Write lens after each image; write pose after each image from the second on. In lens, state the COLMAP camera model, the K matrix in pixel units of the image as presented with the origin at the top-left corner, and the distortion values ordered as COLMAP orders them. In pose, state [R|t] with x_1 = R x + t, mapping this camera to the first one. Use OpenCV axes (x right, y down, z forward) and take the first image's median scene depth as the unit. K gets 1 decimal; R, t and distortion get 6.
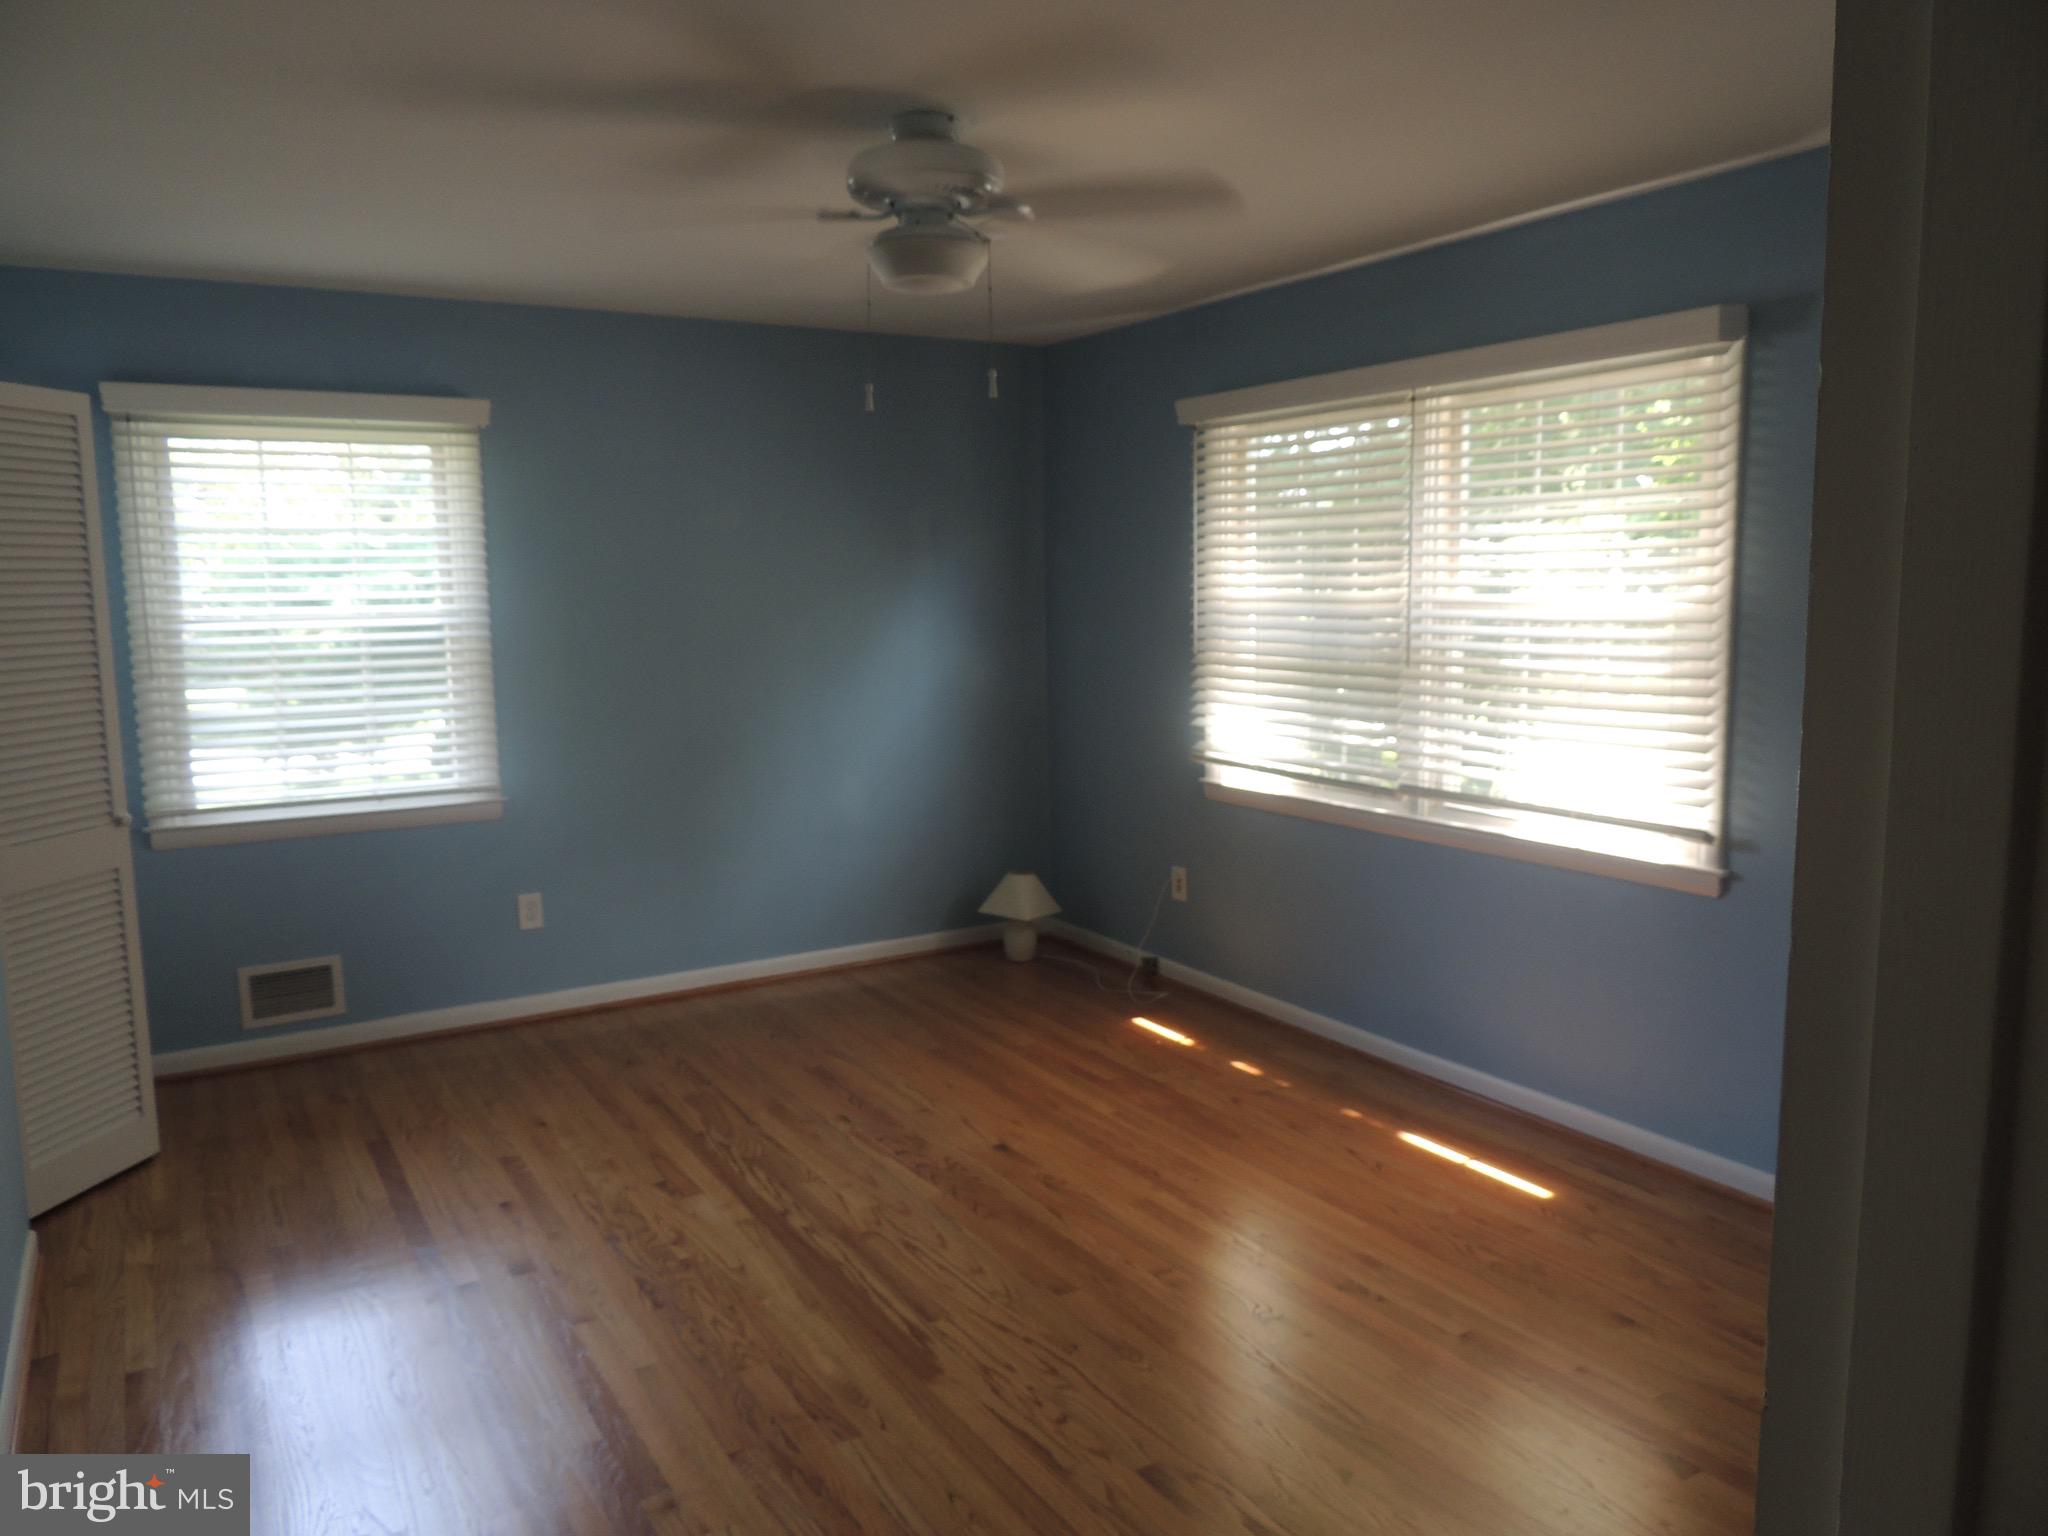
lens RADIAL K [[1452.8, 0, 1026.1], [0, 1452.8, 769.6], [0, 0, 1]] dist [-0.006283, -0.002156]
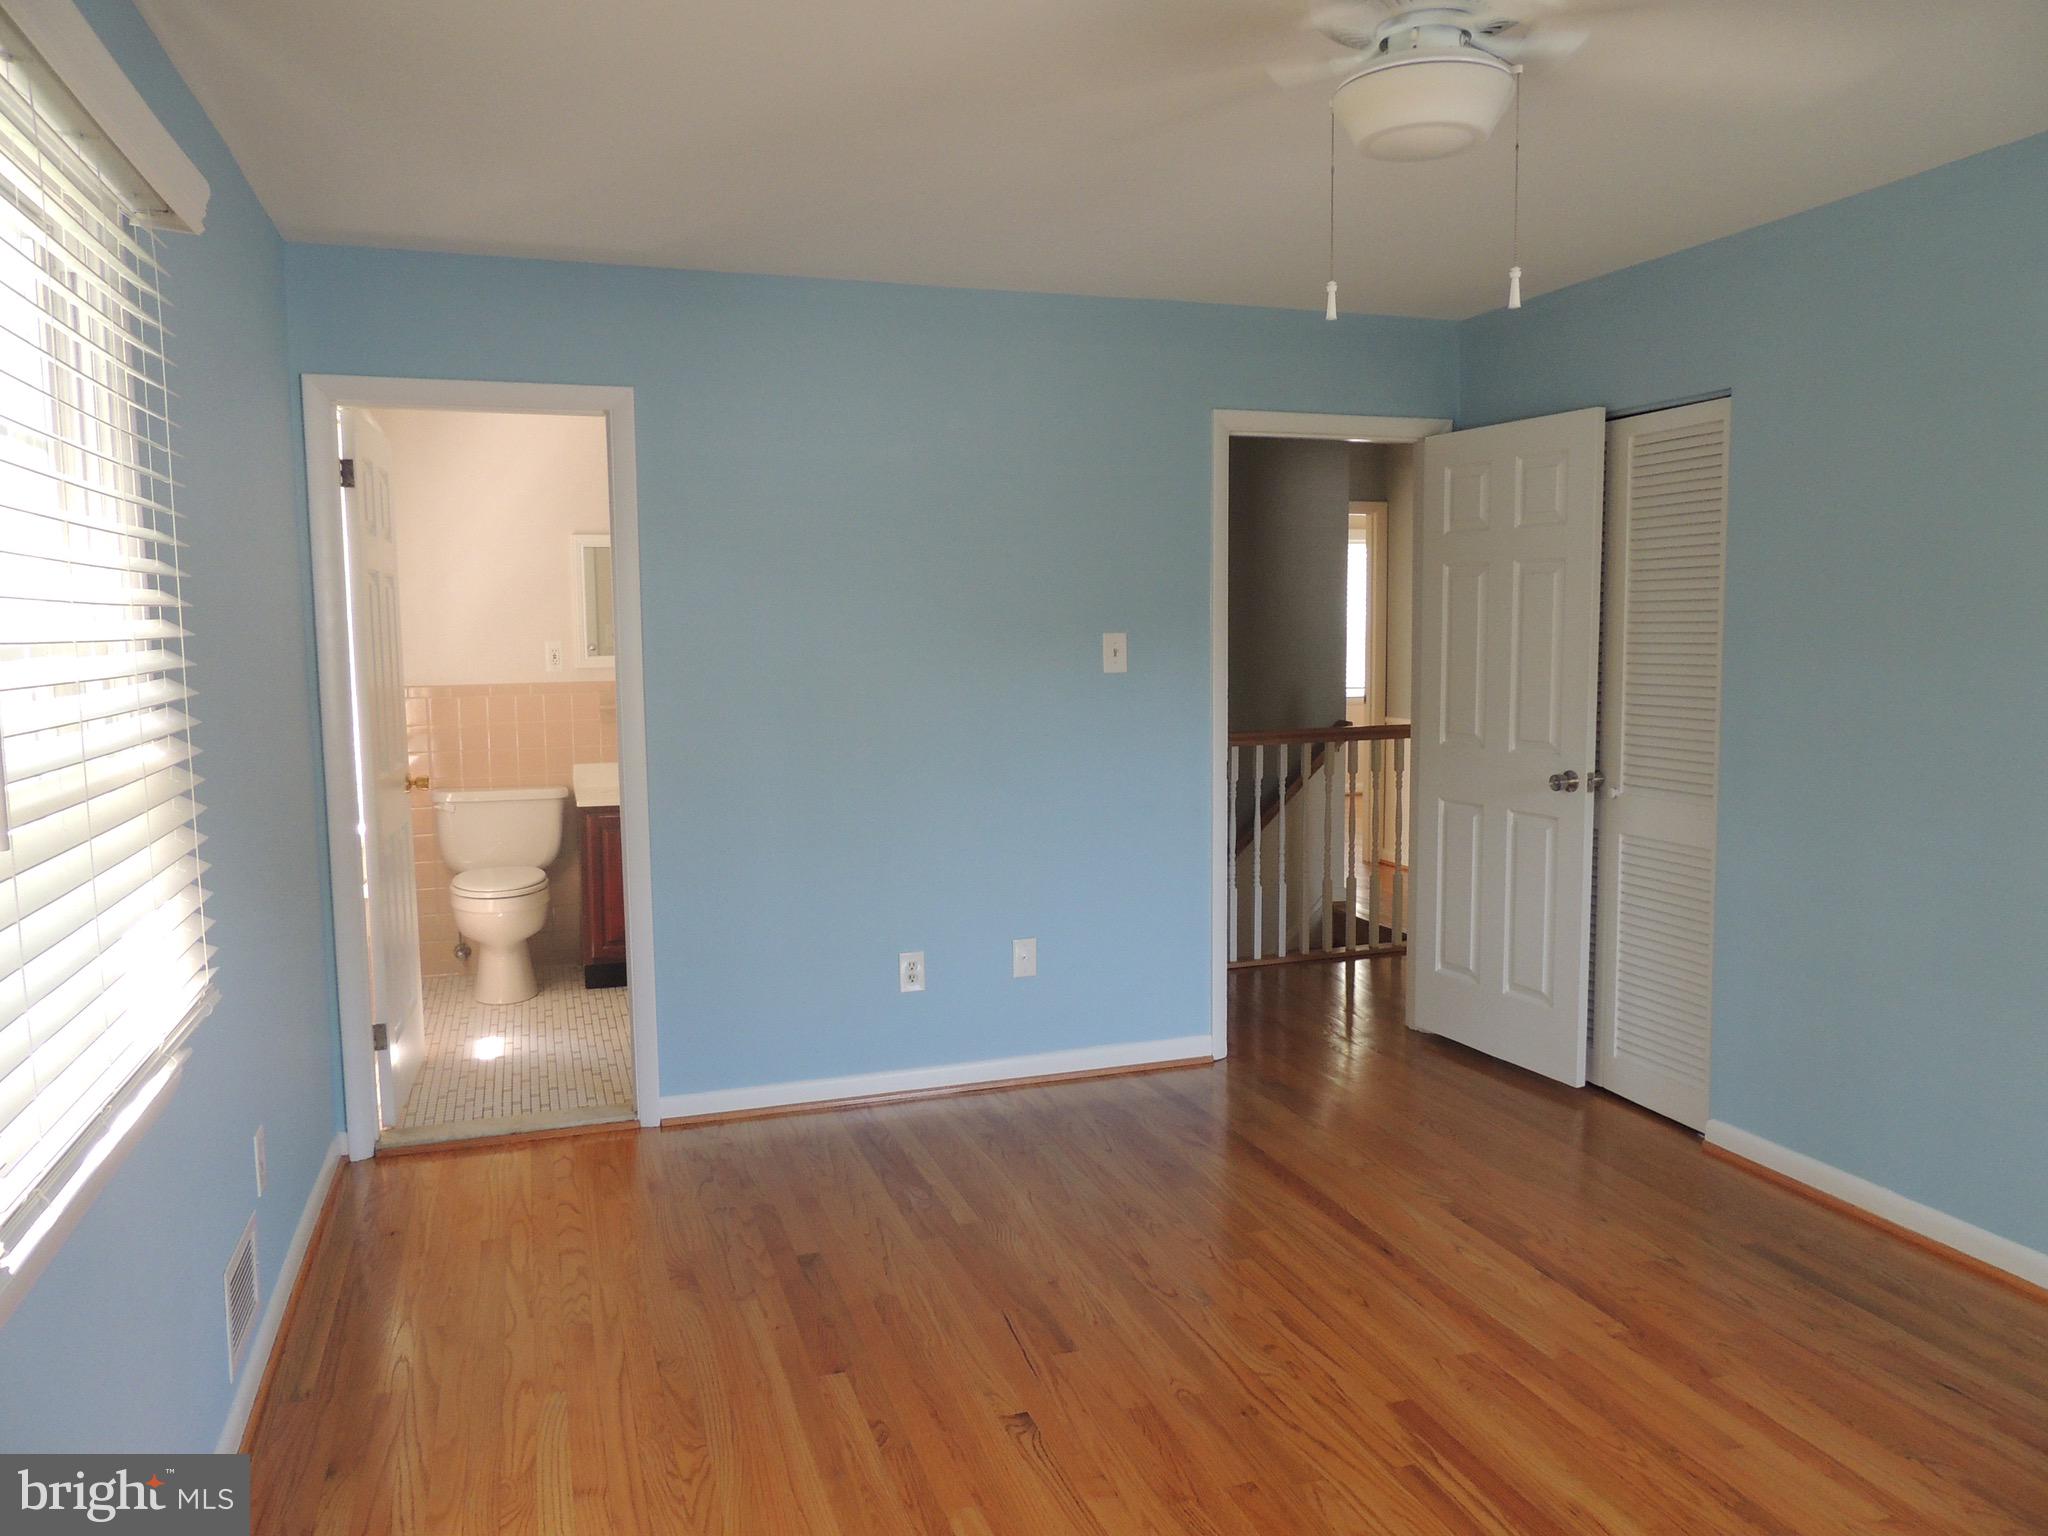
lens RADIAL K [[1452.8, 0, 1030.2], [0, 1452.8, 761.1], [0, 0, 1]] dist [-0.006283, -0.002156]
pose [[-0.978073, -0.003967, 0.208227, -0.022581], [0.043196, 0.974212, 0.221461, -0.196382], [-0.203735, 0.225599, -0.952679, 1.695348]]
